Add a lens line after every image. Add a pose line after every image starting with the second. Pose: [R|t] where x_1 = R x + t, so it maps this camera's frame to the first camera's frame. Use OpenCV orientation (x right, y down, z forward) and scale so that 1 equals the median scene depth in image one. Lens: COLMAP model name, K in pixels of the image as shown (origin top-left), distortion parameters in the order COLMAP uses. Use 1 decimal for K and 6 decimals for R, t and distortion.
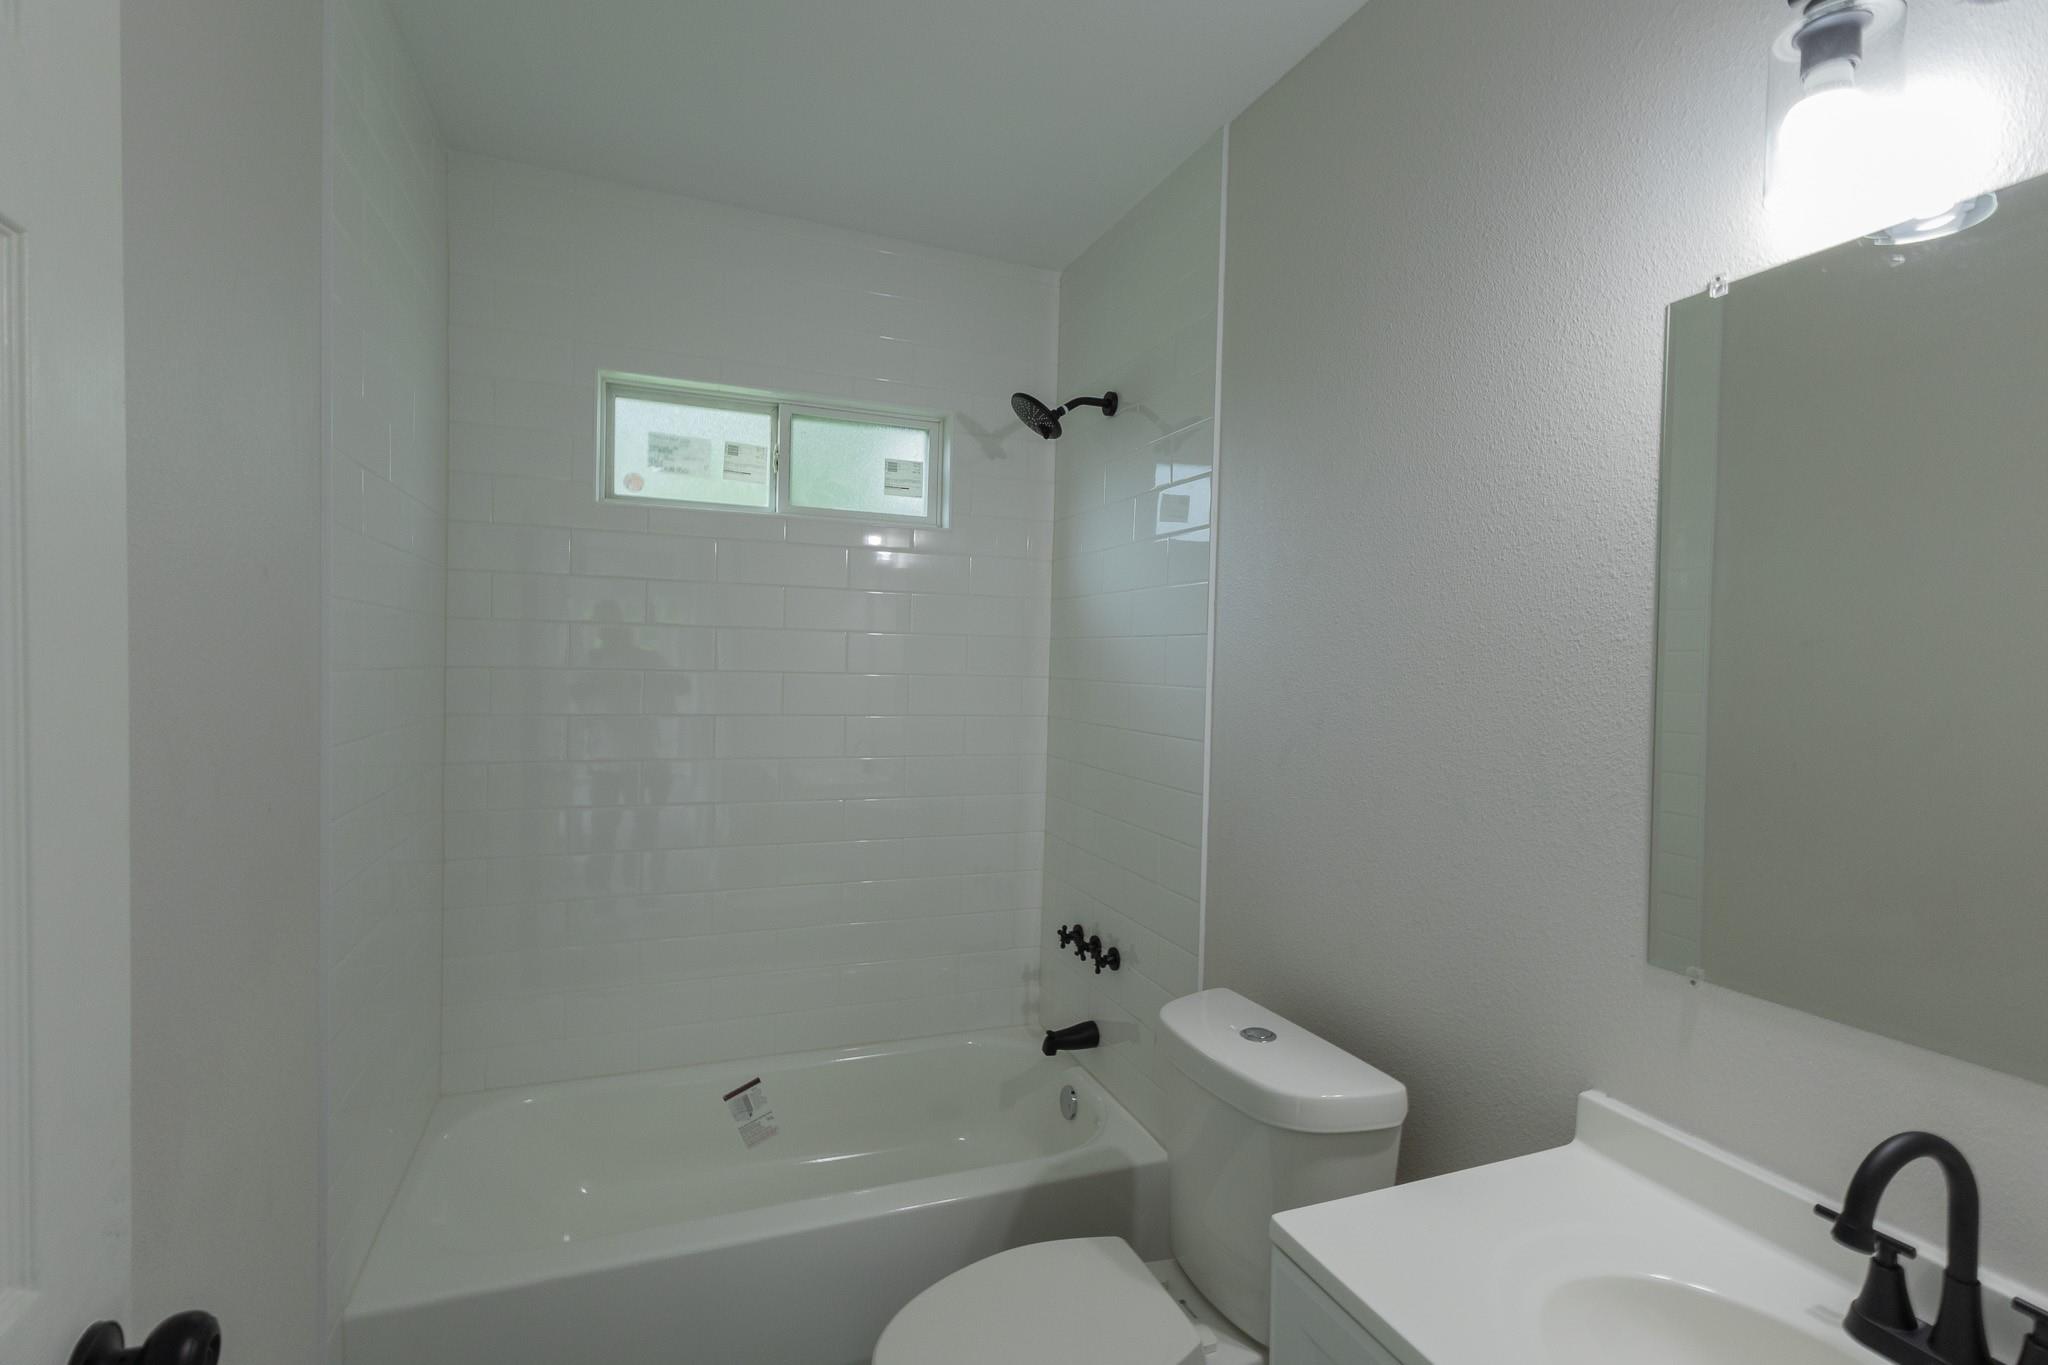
lens RADIAL K [[943.7, 0, 1024.3], [0, 943.7, 676.7], [0, 0, 1]] dist [0.003738, 0.000638]
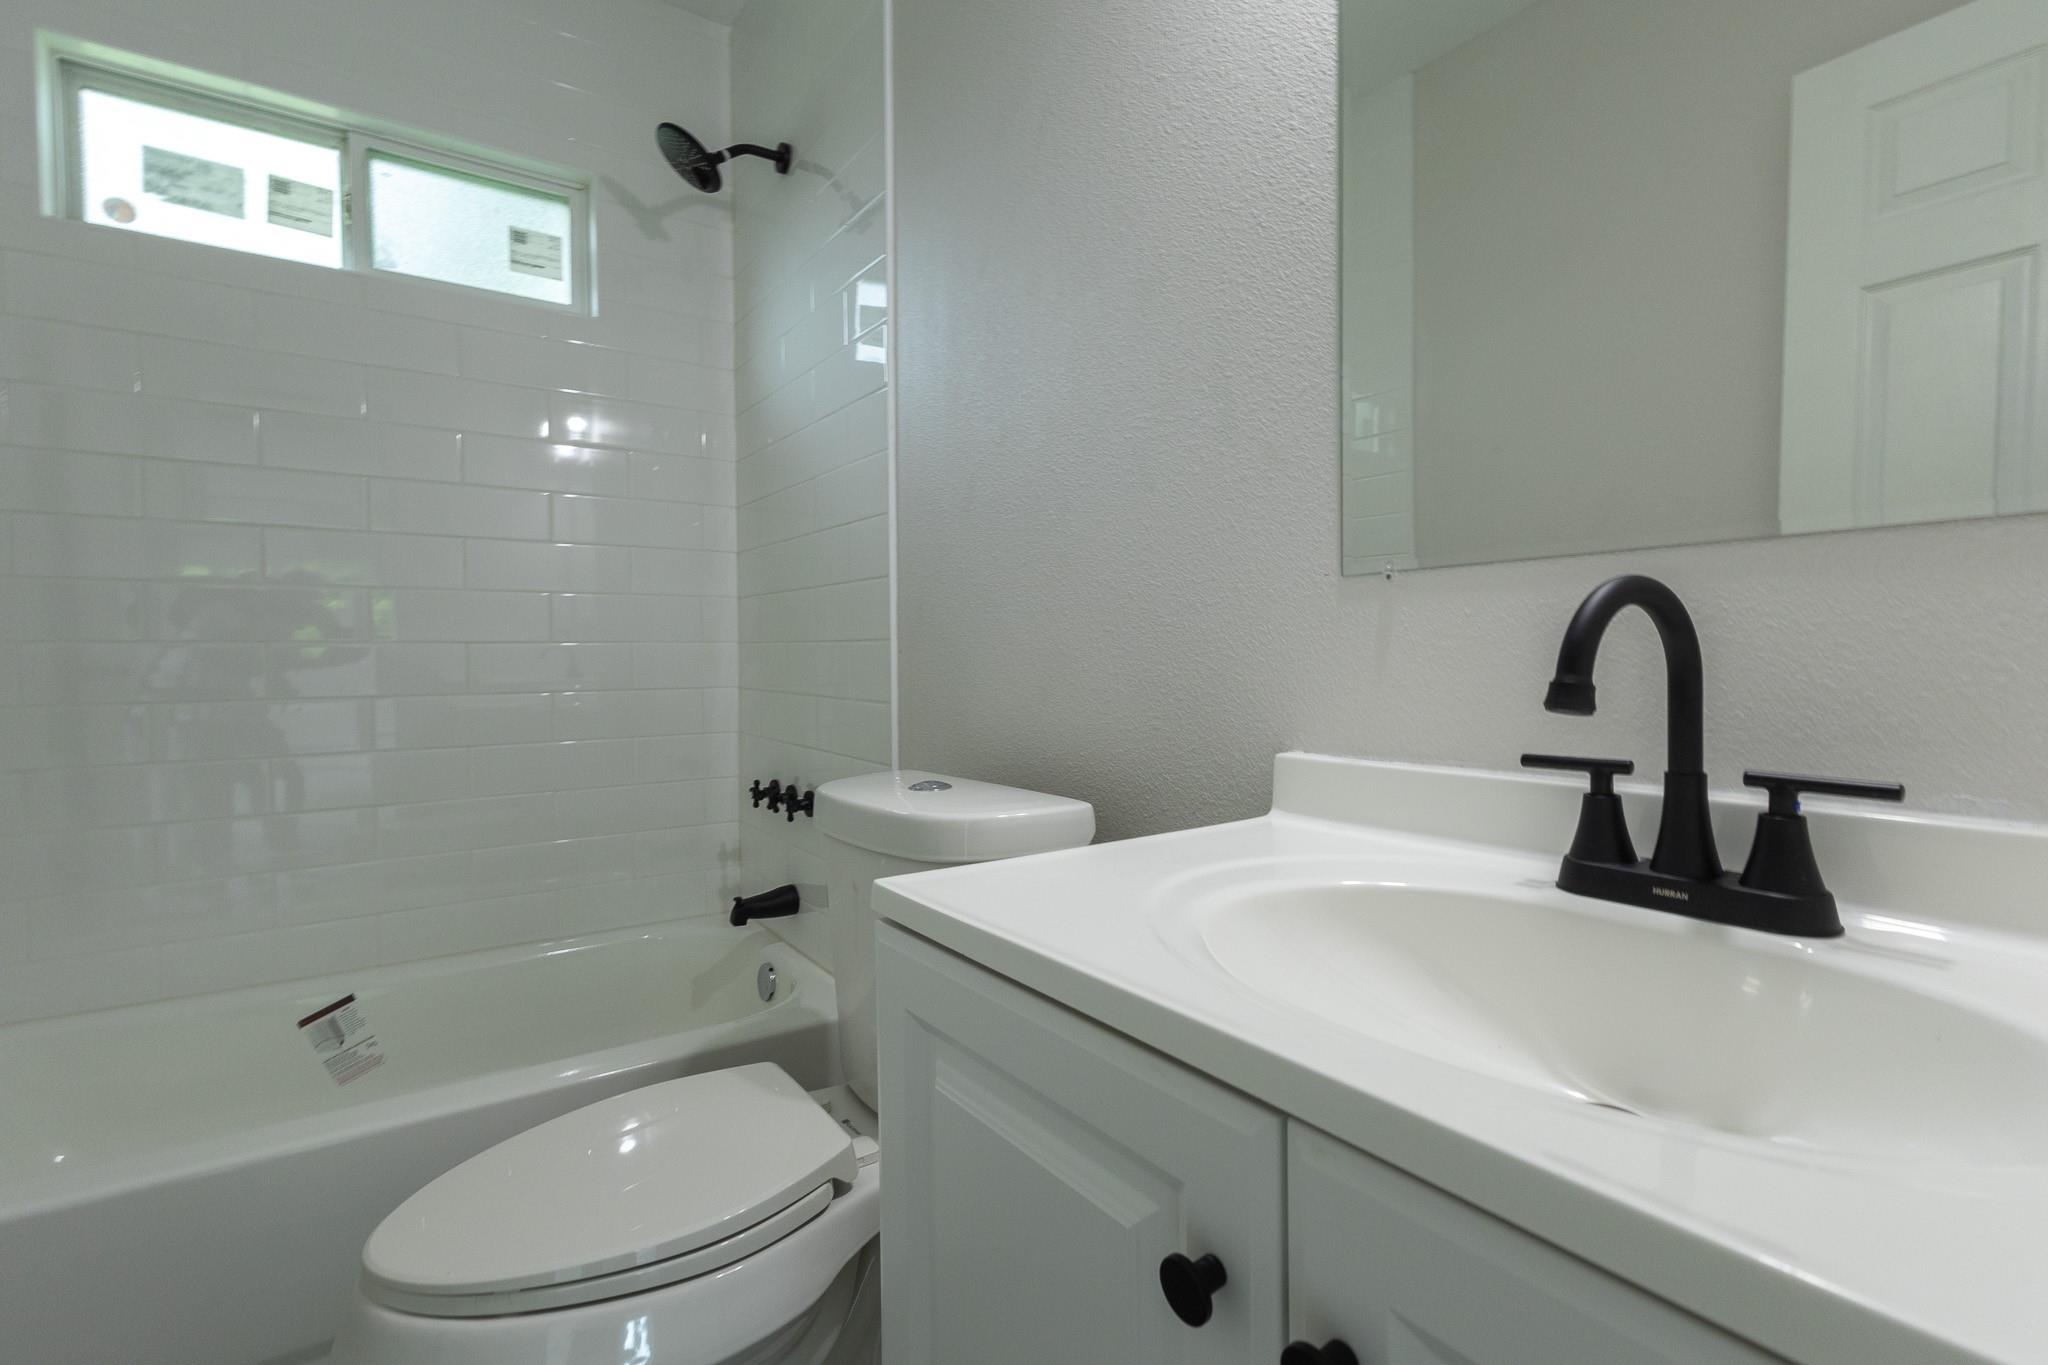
lens RADIAL K [[943.7, 0, 1024.3], [0, 943.7, 676.7], [0, 0, 1]] dist [0.003738, 0.000638]
pose [[0.972775, -0.037415, 0.228711, 0.089006], [0.034698, 0.999271, 0.015894, 0.169745], [-0.229139, -0.007525, 0.973365, 0.116706]]
